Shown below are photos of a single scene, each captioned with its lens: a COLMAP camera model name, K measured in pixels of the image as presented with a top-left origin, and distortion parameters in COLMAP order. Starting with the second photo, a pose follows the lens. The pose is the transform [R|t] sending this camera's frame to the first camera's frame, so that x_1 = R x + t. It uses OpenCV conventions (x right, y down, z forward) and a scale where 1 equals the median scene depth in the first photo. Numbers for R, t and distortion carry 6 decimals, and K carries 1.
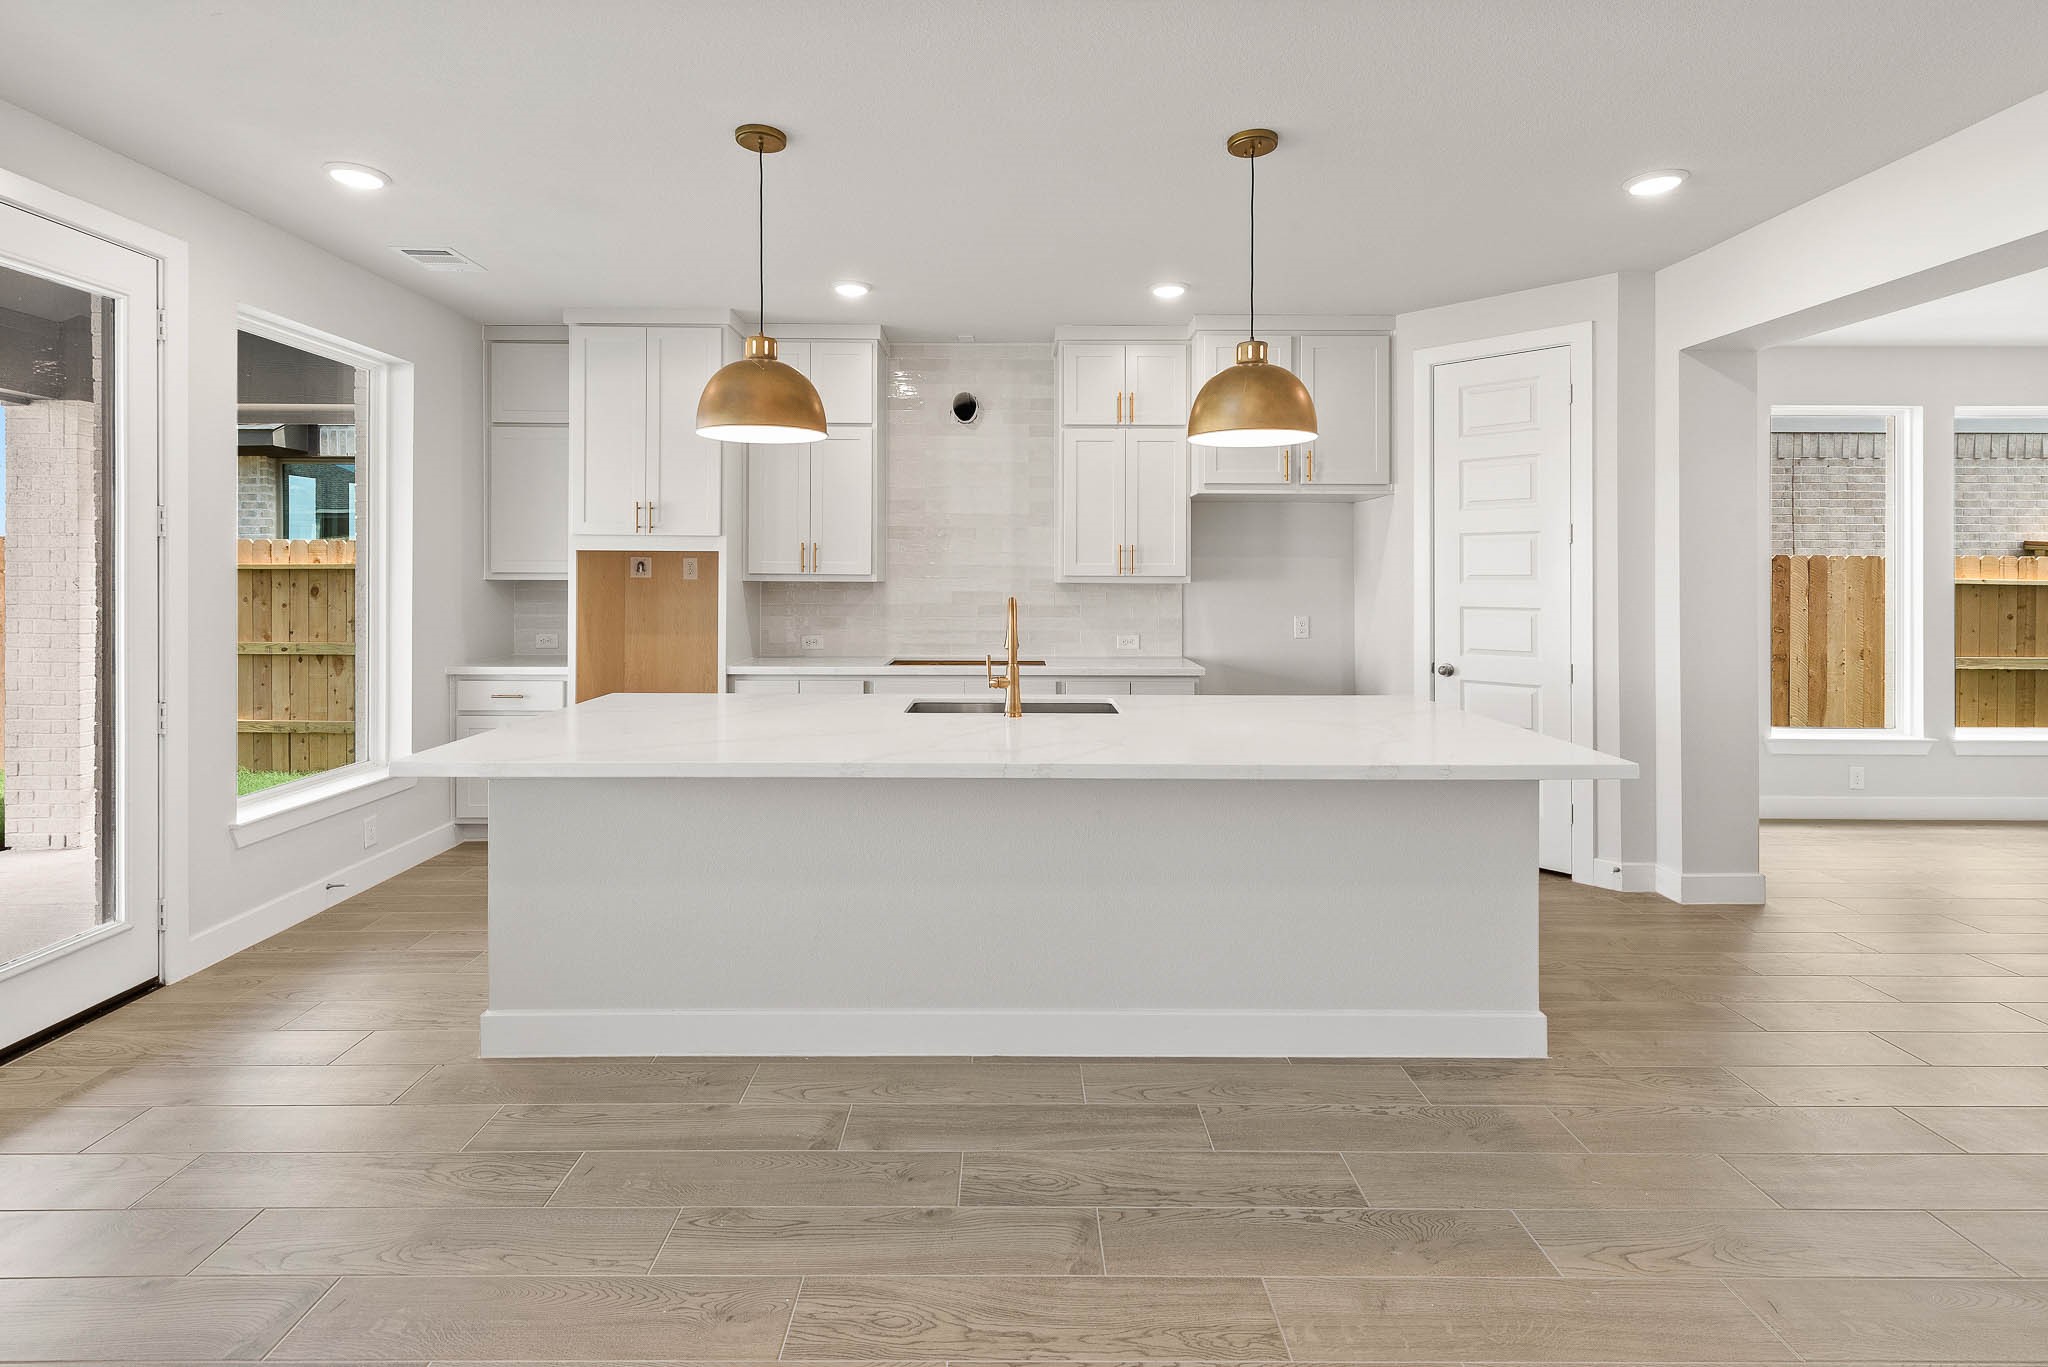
lens RADIAL K [[949.2, 0, 1012.0], [0, 949.2, 577.7], [0, 0, 1]] dist [0.013361, -0.001798]
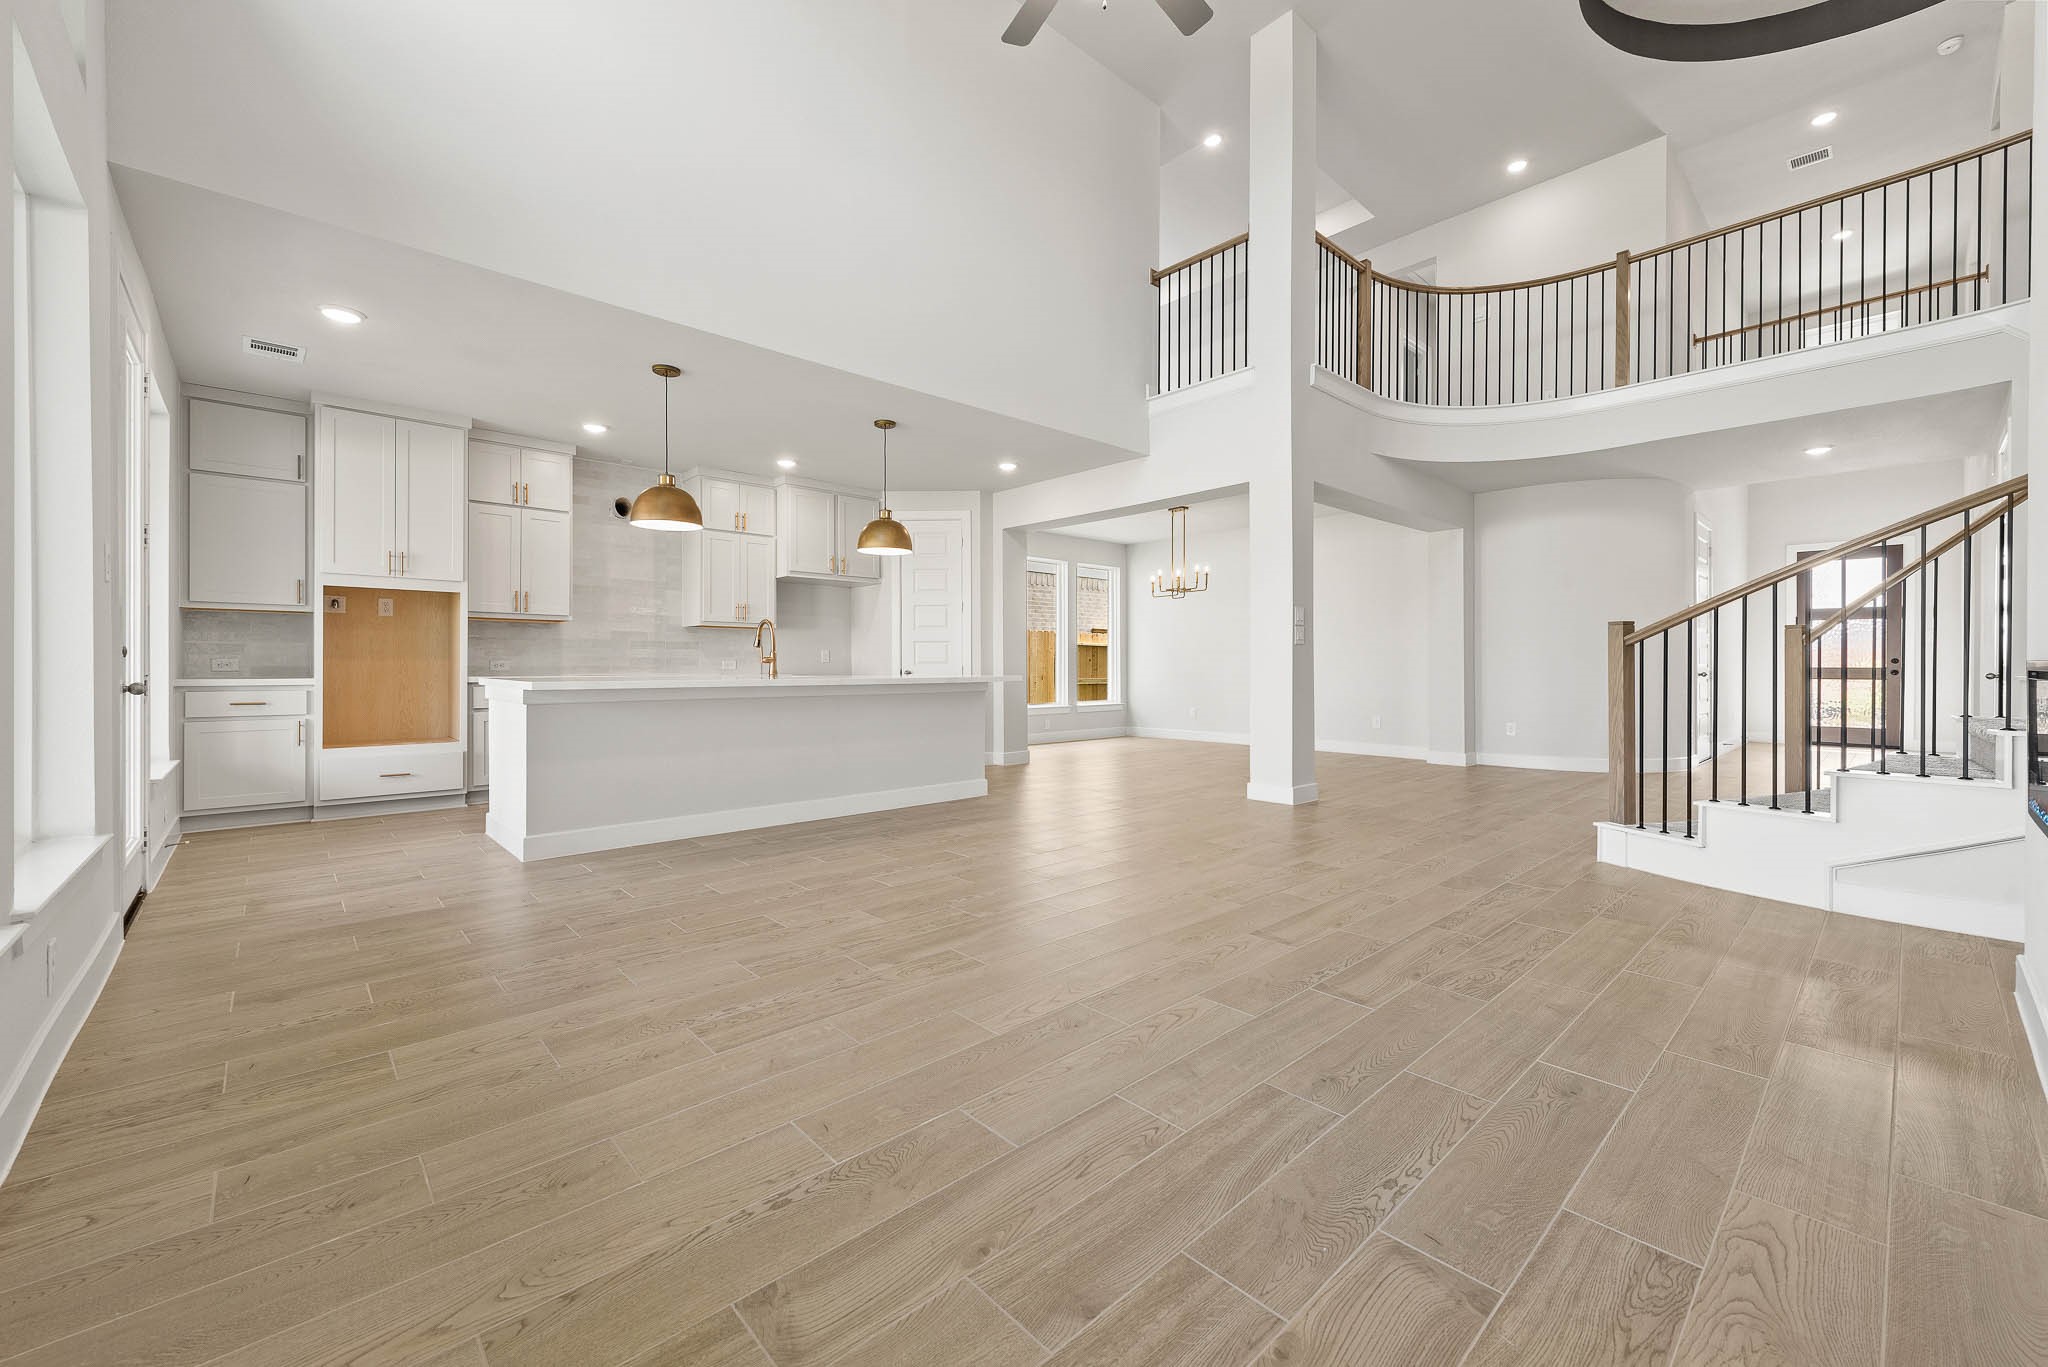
lens RADIAL K [[804.4, 0, 1021.1], [0, 804.4, 666.2], [0, 0, 1]] dist [0.011994, -0.003376]
pose [[0.738561, -0.003346, 0.674178, -0.496784], [0.003878, 0.999992, 0.000714, 0.080435], [-0.674175, 0.002087, 0.738569, -0.402630]]
